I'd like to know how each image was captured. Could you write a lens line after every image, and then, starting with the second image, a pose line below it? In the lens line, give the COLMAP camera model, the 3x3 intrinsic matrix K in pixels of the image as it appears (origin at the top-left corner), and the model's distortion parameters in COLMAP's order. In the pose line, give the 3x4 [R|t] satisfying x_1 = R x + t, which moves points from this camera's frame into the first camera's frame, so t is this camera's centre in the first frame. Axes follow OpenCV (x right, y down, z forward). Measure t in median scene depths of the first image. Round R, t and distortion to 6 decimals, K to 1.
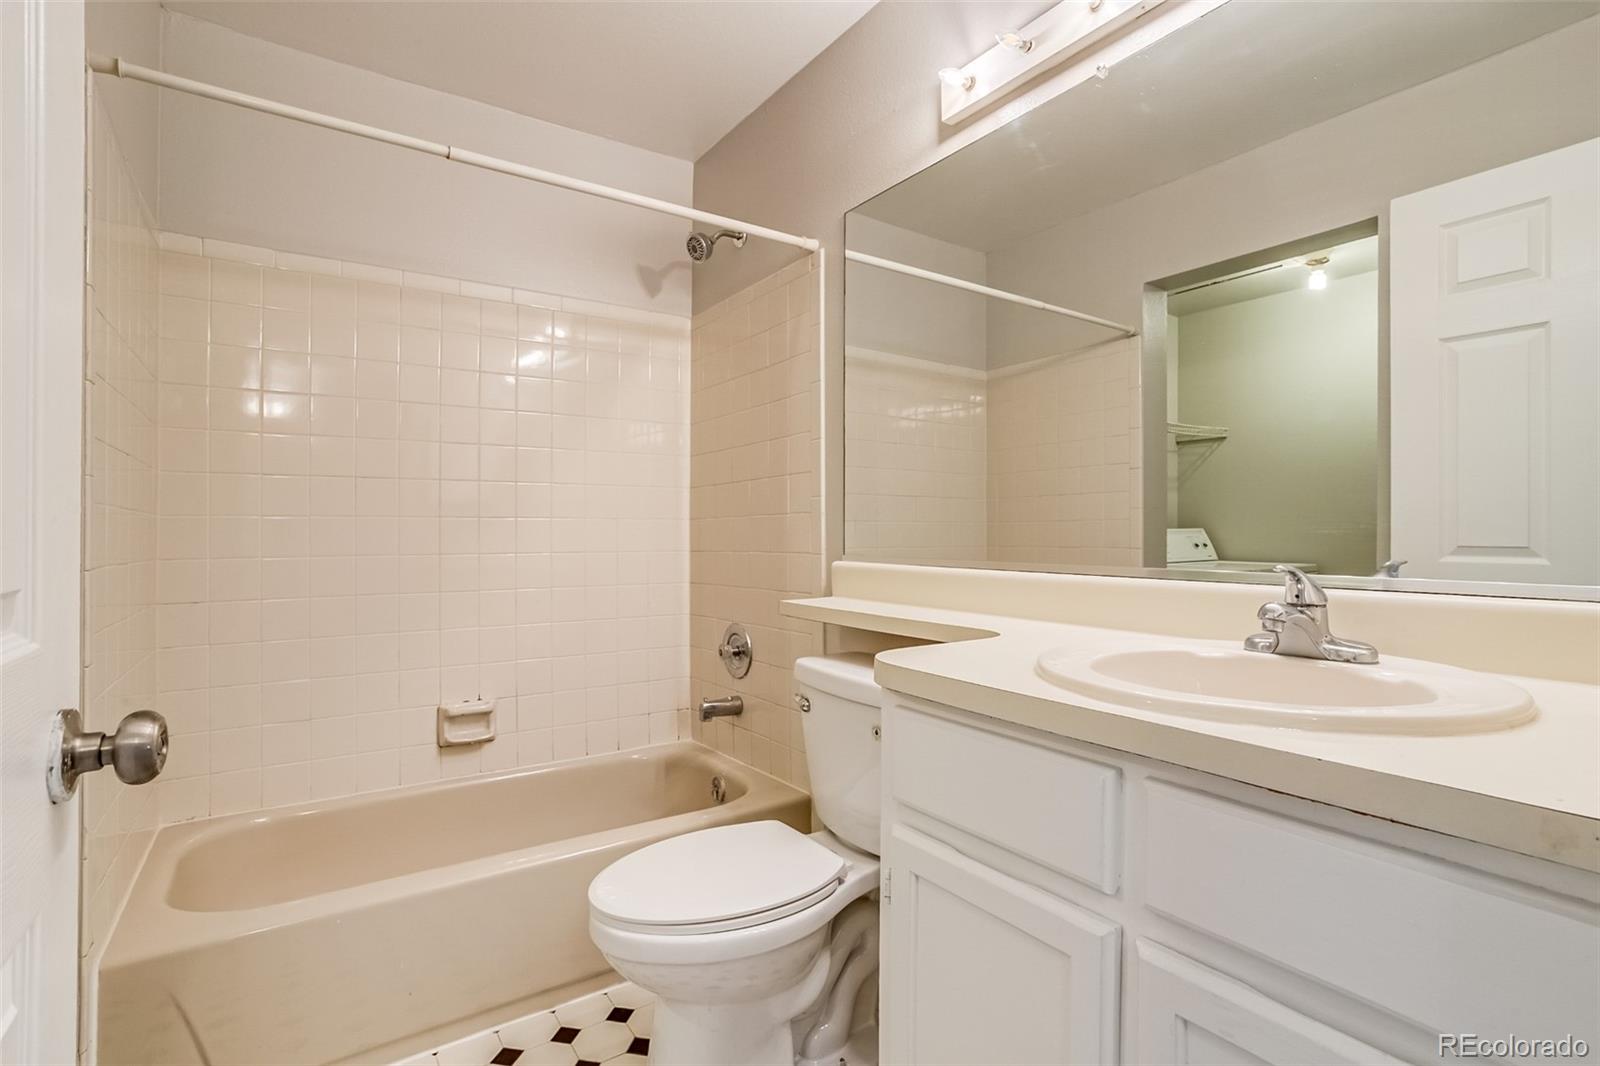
lens RADIAL K [[765.5, 0, 796.8], [0, 765.5, 530.2], [0, 0, 1]] dist [-0.040522, 0.021072]
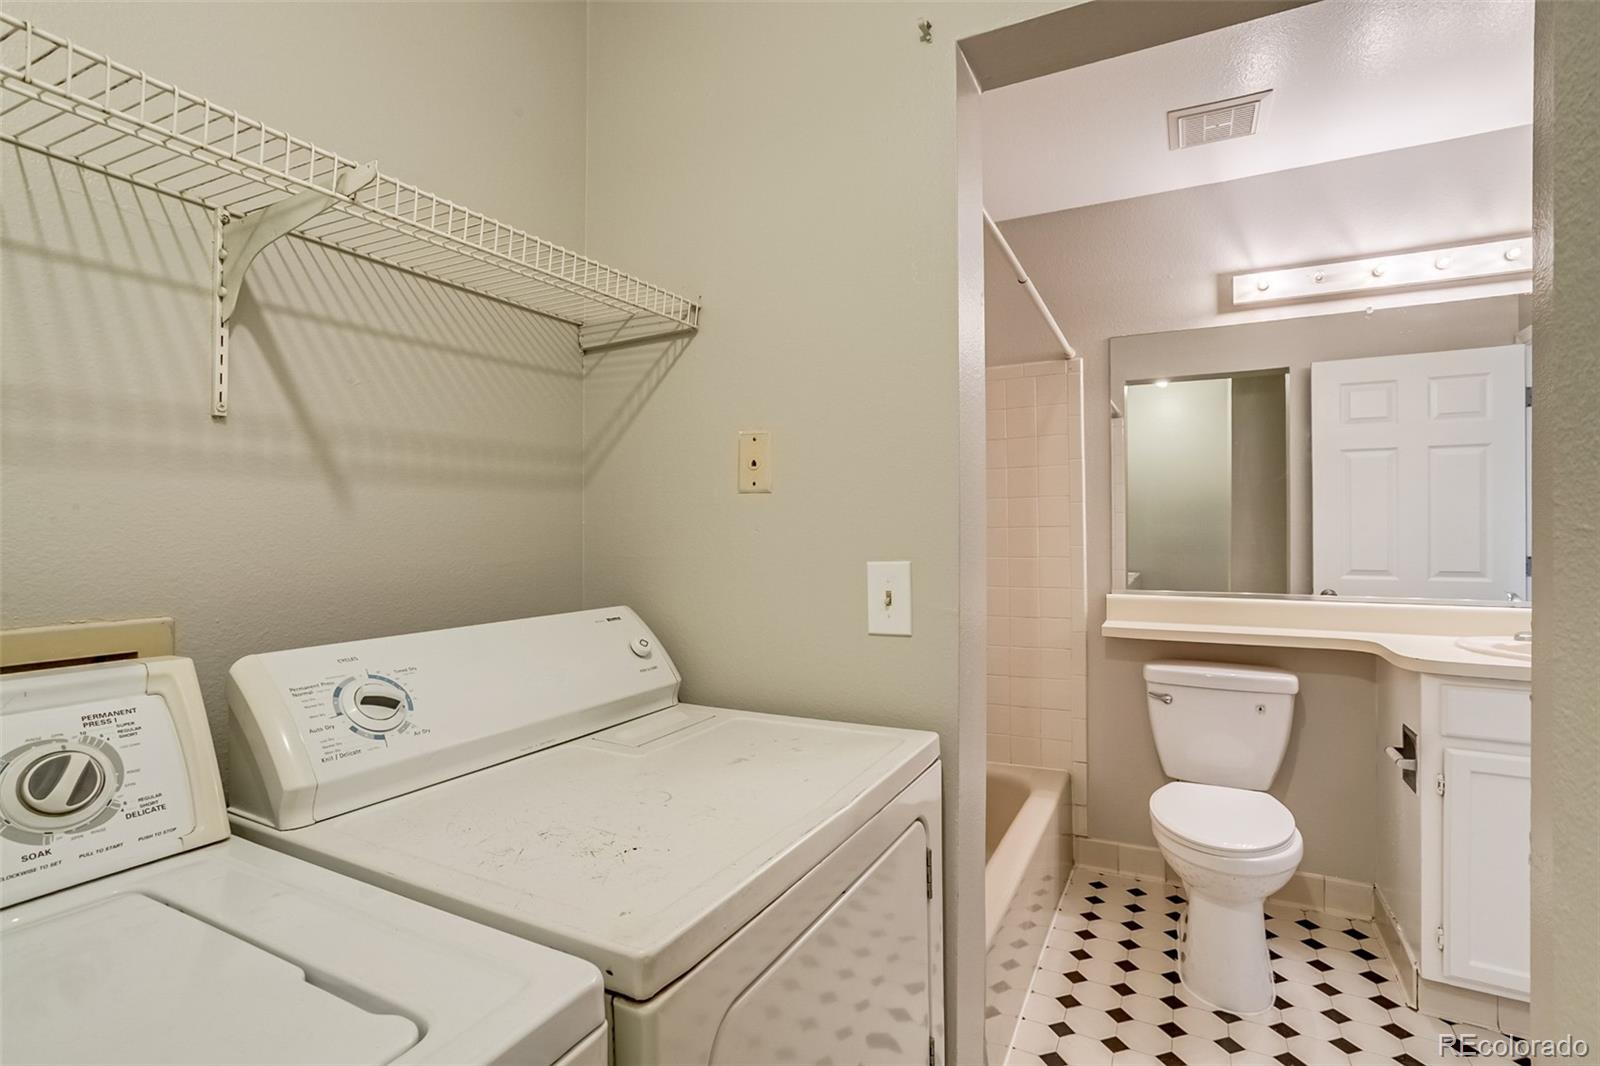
lens RADIAL K [[765.5, 0, 793.2], [0, 765.5, 530.2], [0, 0, 1]] dist [-0.040522, 0.021072]
pose [[0.880221, -0.003129, 0.474554, -1.097991], [0.003008, 0.999995, 0.001014, -0.077036], [-0.474555, 0.000535, 0.880226, 0.078117]]
